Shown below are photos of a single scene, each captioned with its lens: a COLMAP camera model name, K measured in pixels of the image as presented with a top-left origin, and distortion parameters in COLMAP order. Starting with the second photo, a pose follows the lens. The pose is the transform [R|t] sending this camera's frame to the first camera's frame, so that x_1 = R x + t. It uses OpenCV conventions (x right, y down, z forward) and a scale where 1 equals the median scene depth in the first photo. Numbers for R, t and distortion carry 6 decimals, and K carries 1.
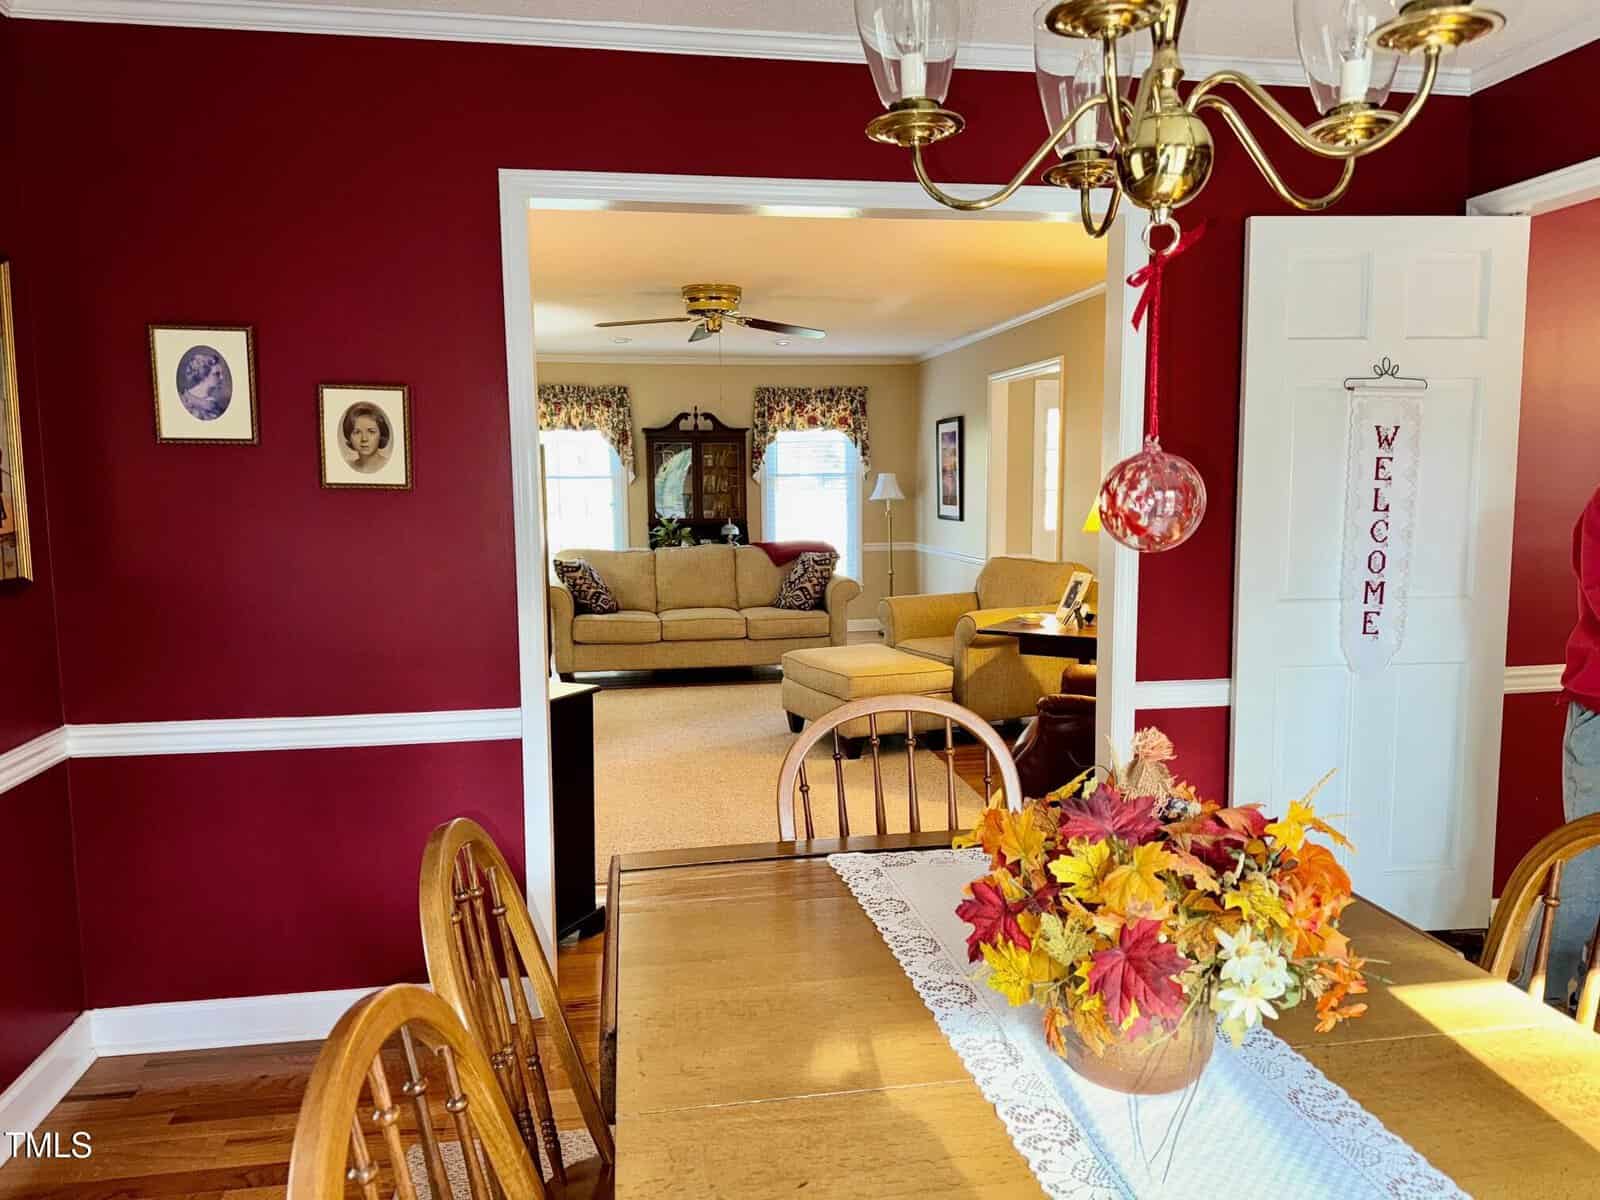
lens RADIAL K [[1120.1, 0, 837.2], [0, 1120.1, 622.0], [0, 0, 1]] dist [0.074054, -0.086009]
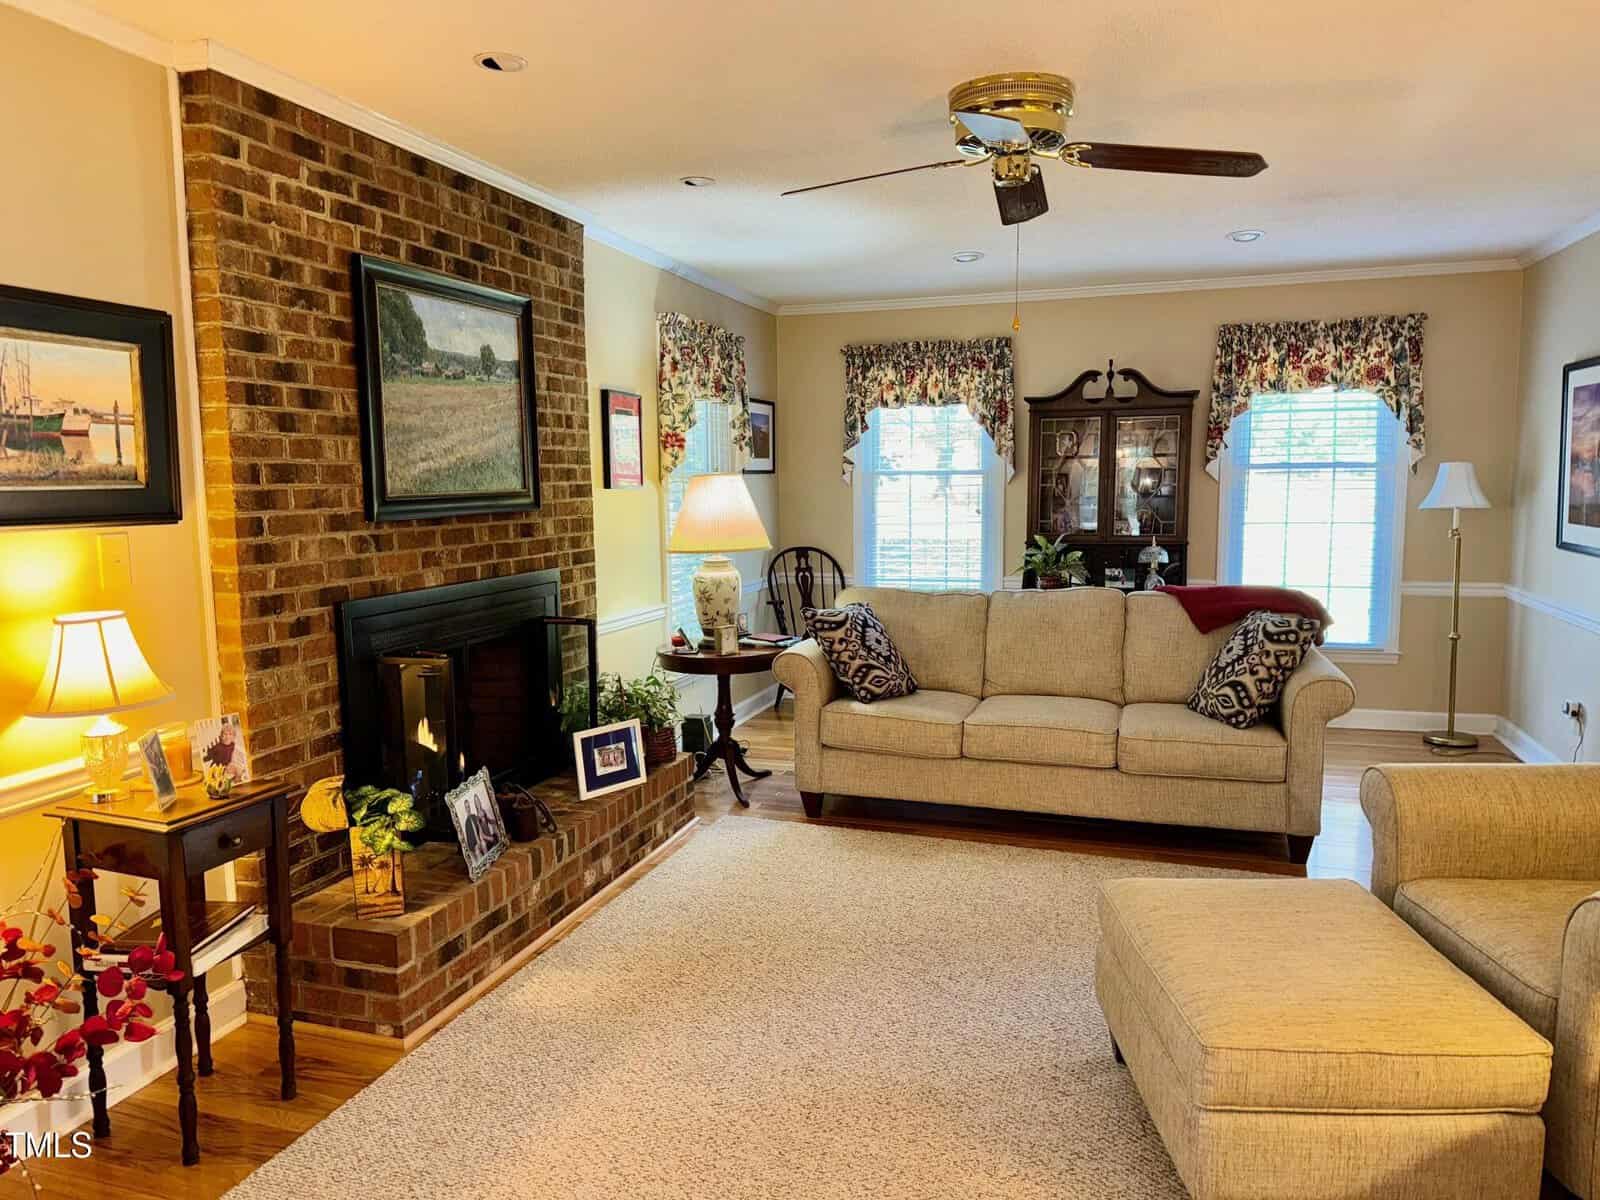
lens RADIAL K [[1120.1, 0, 801.6], [0, 1120.1, 602.9], [0, 0, 1]] dist [0.074054, -0.086009]
pose [[0.875660, 0.056776, -0.479578, 0.036033], [-0.058143, 0.998236, 0.012015, -0.052115], [0.479414, 0.017363, 0.877417, 0.357129]]
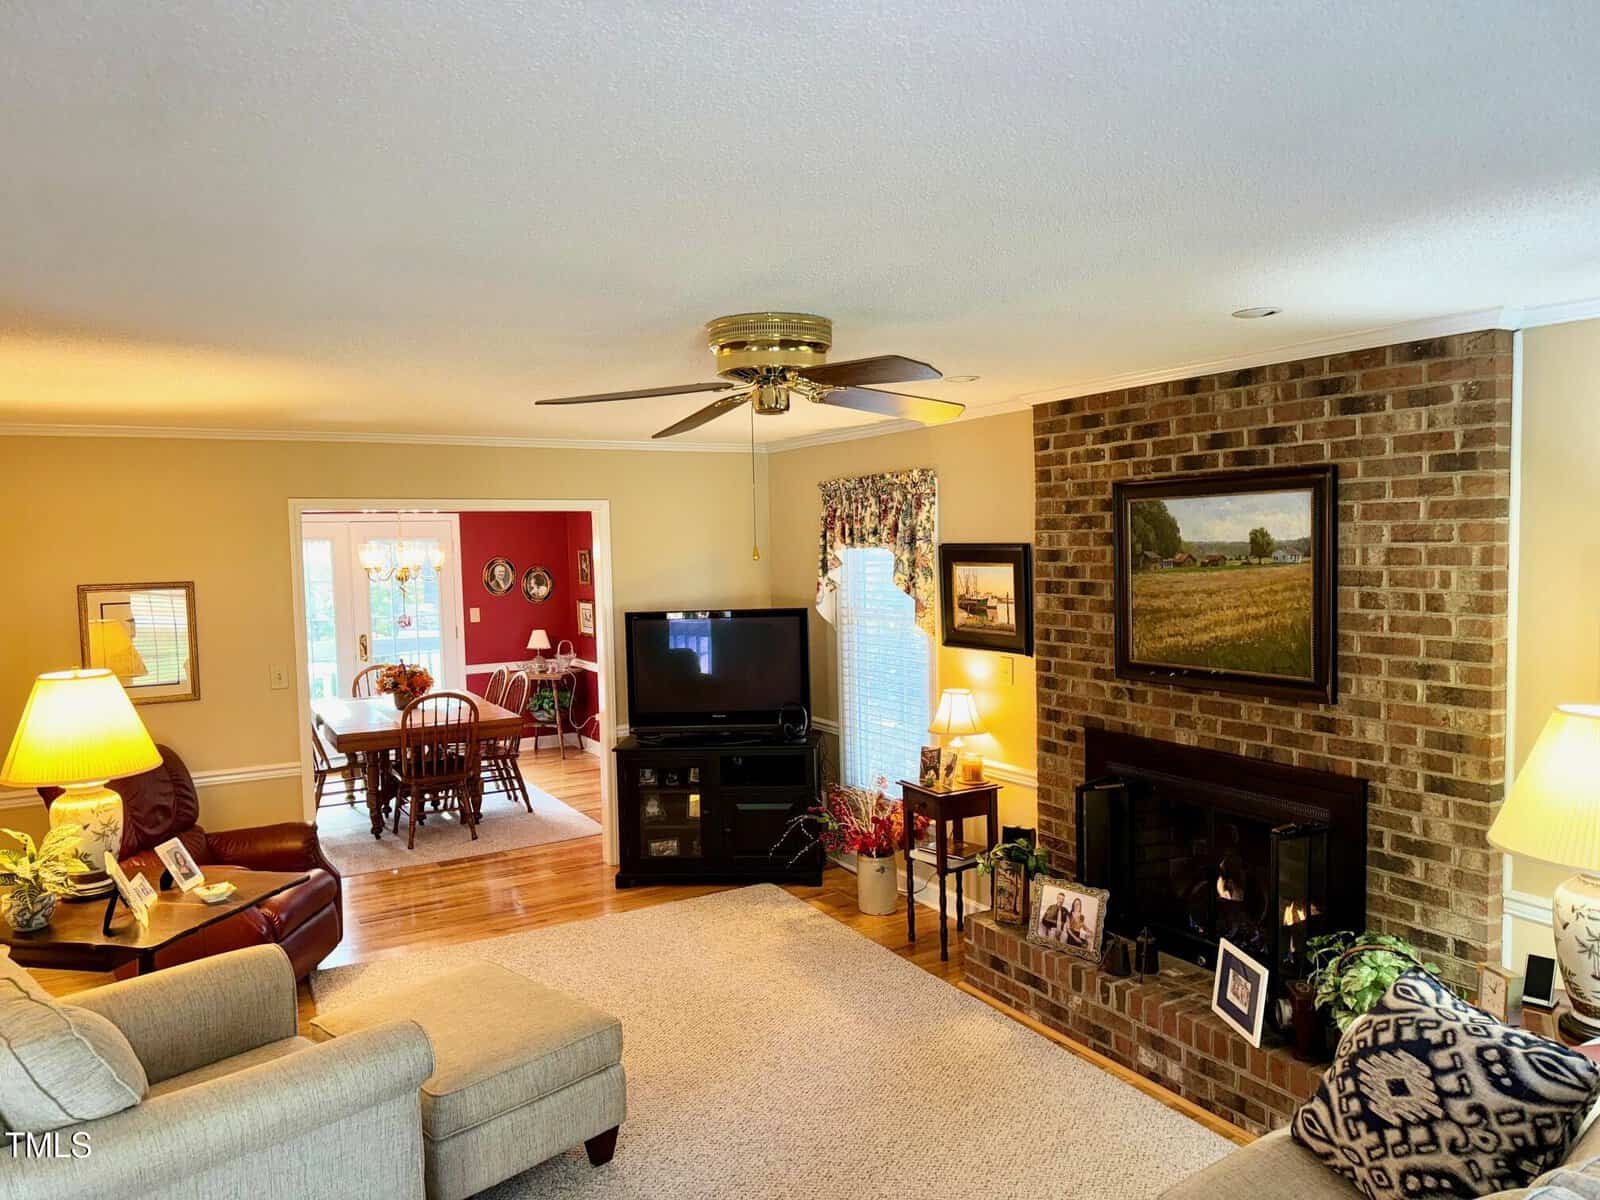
lens RADIAL K [[1120.1, 0, 803.6], [0, 1120.1, 614.4], [0, 0, 1]] dist [0.074054, -0.086009]
pose [[-0.943242, 0.054092, -0.327671, 0.024299], [-0.009416, 0.981894, 0.189197, -0.176317], [0.331972, 0.181544, -0.925654, 0.975723]]
